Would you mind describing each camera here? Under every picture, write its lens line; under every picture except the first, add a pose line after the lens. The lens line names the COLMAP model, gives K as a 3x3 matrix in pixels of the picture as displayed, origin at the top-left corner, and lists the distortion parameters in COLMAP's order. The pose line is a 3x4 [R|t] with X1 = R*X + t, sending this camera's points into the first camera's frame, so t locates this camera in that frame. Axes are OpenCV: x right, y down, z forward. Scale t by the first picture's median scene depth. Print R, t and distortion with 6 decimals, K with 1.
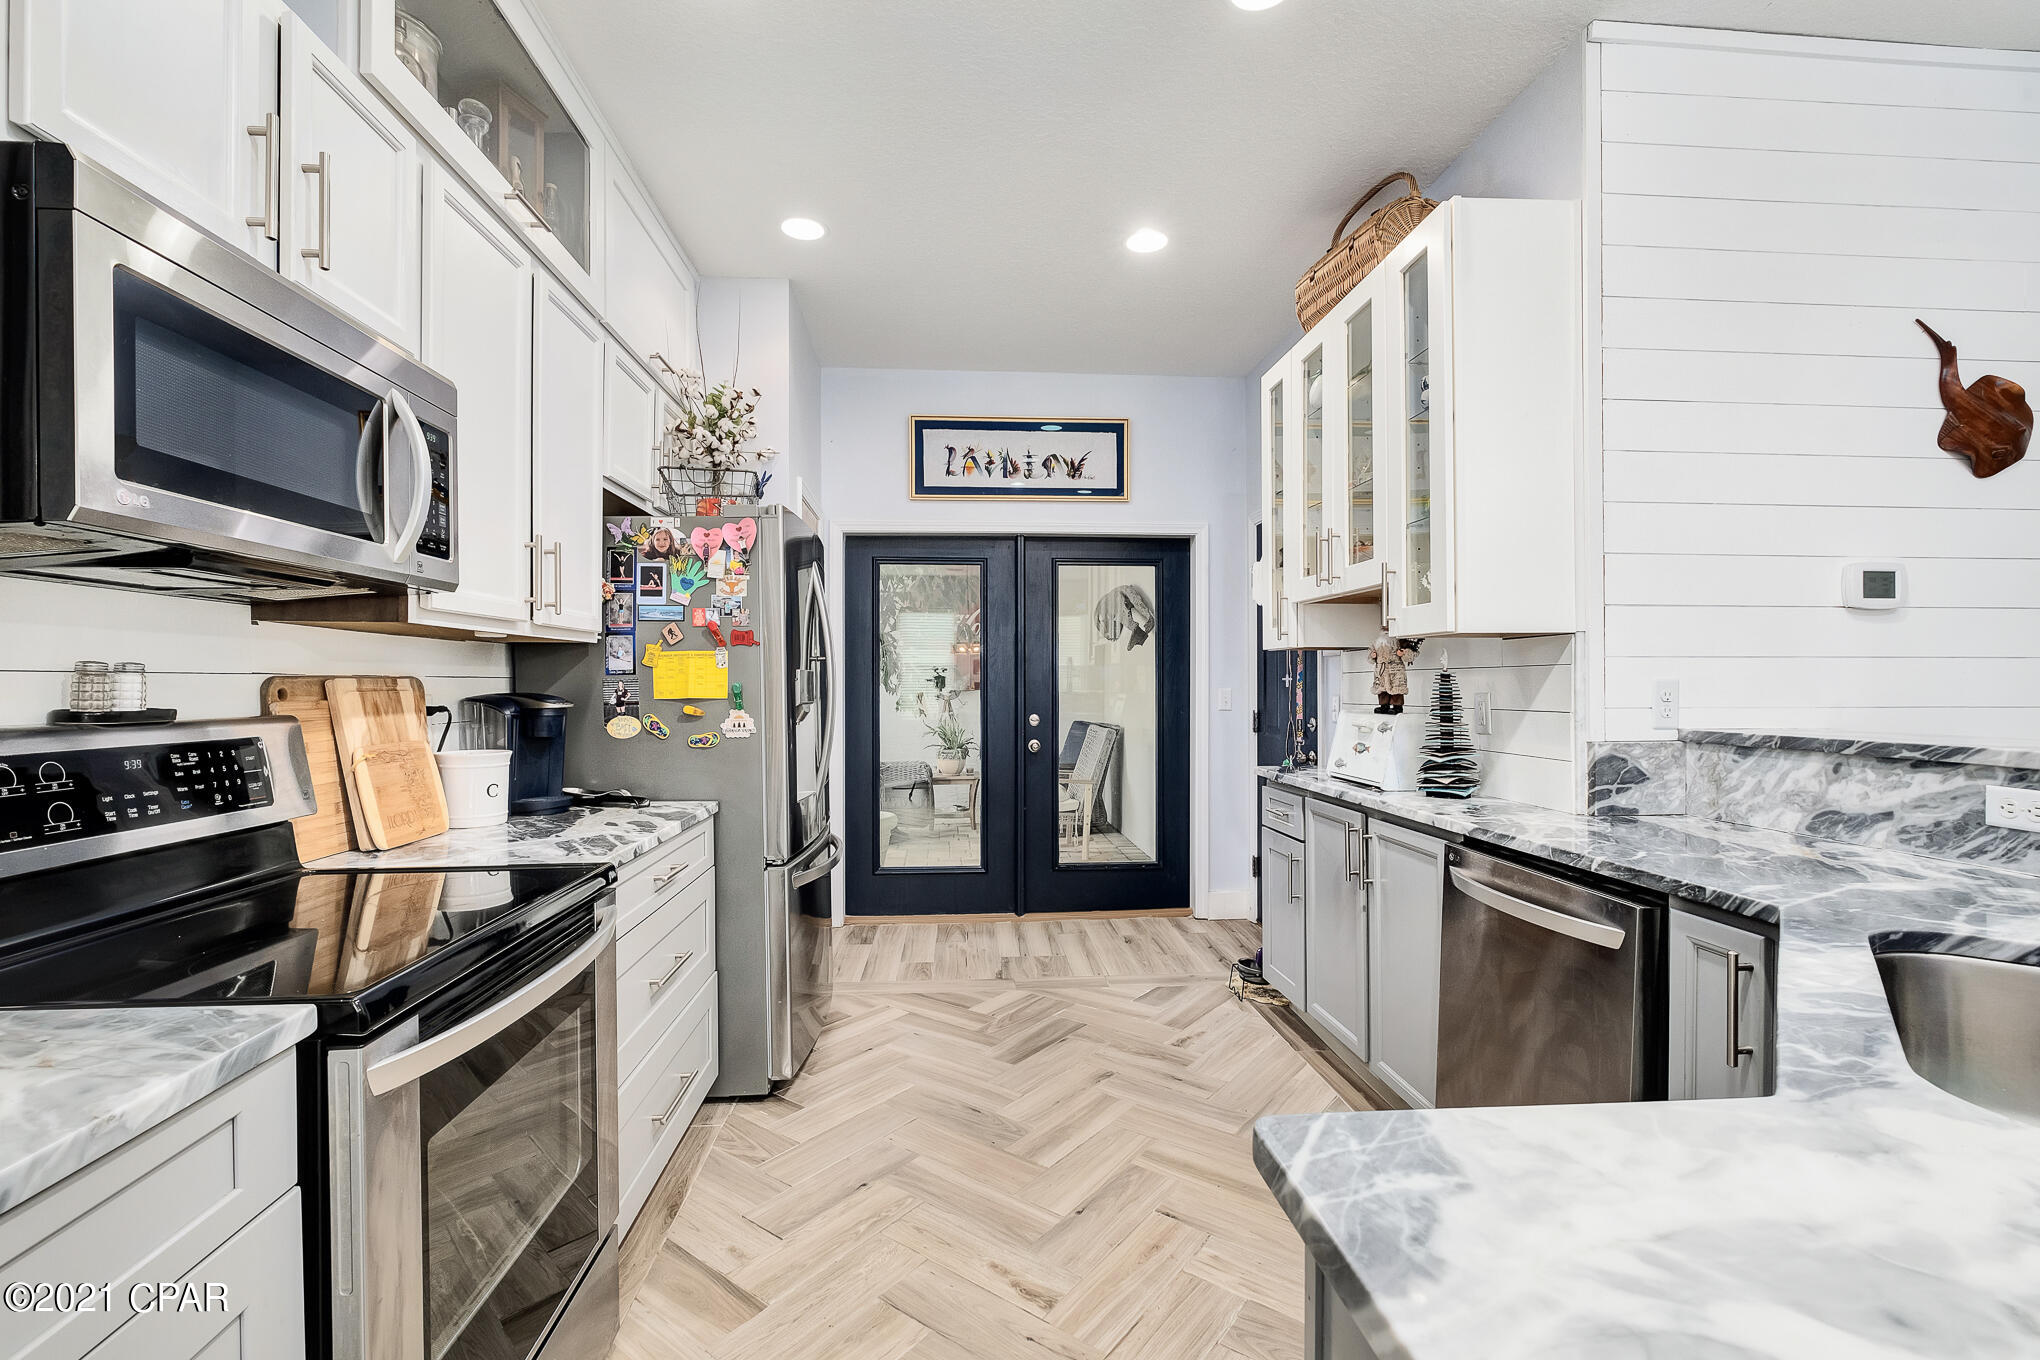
lens RADIAL K [[893.3, 0, 1005.3], [0, 893.3, 682.6], [0, 0, 1]] dist [-0.003734, -0.000948]
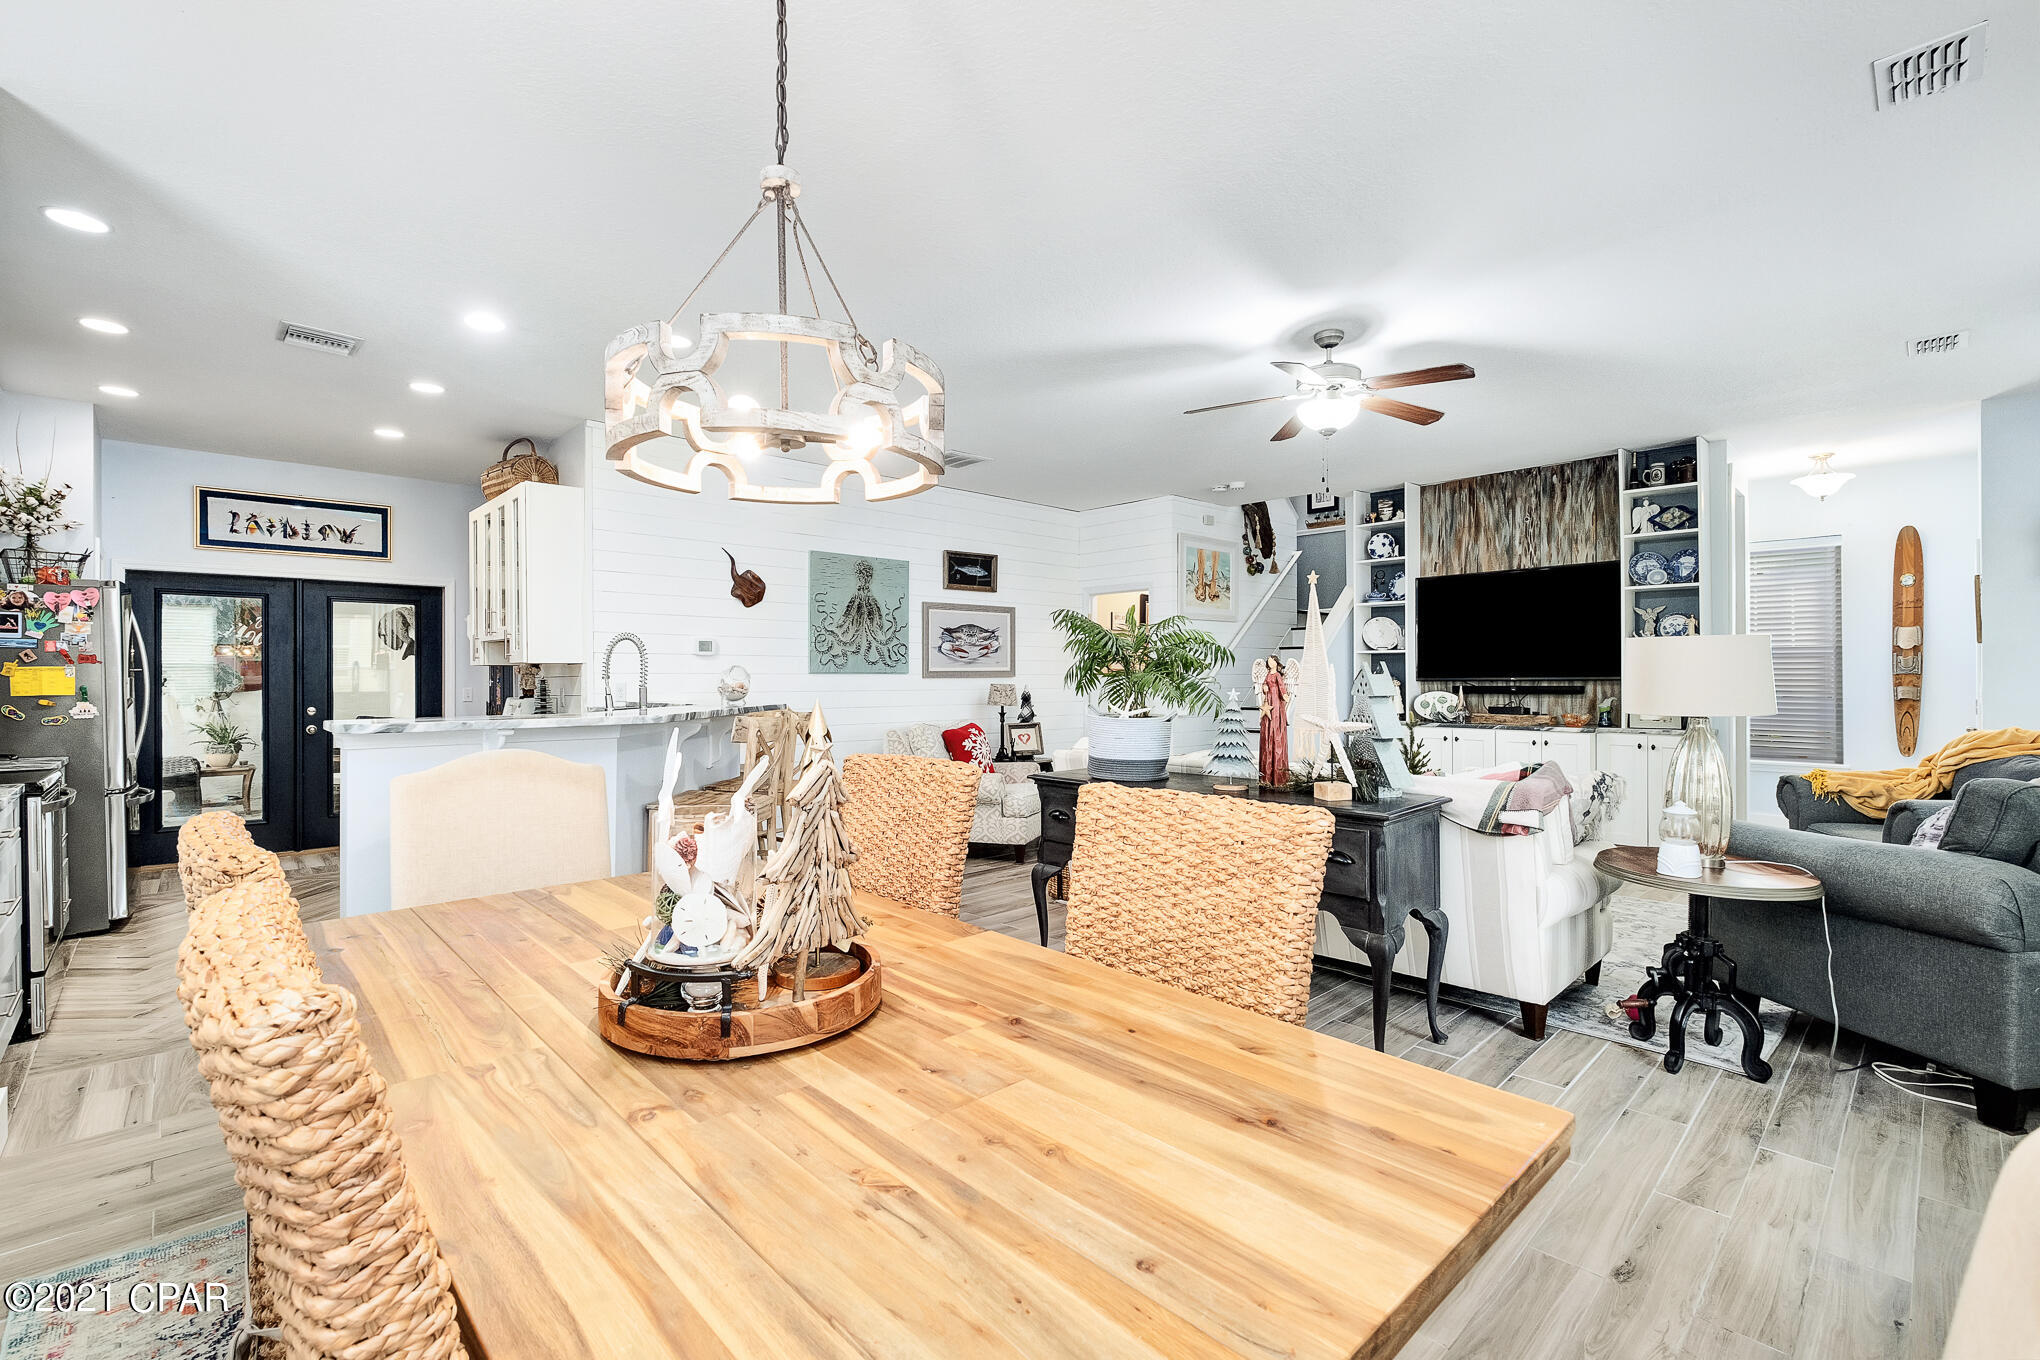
lens RADIAL K [[893.3, 0, 1010.9], [0, 893.3, 677.0], [0, 0, 1]] dist [-0.003734, -0.000948]
pose [[0.773301, -0.000464, 0.634039, -0.009926], [0.003905, 0.999984, -0.004031, -0.002335], [-0.634027, 0.005593, 0.773290, -1.405395]]
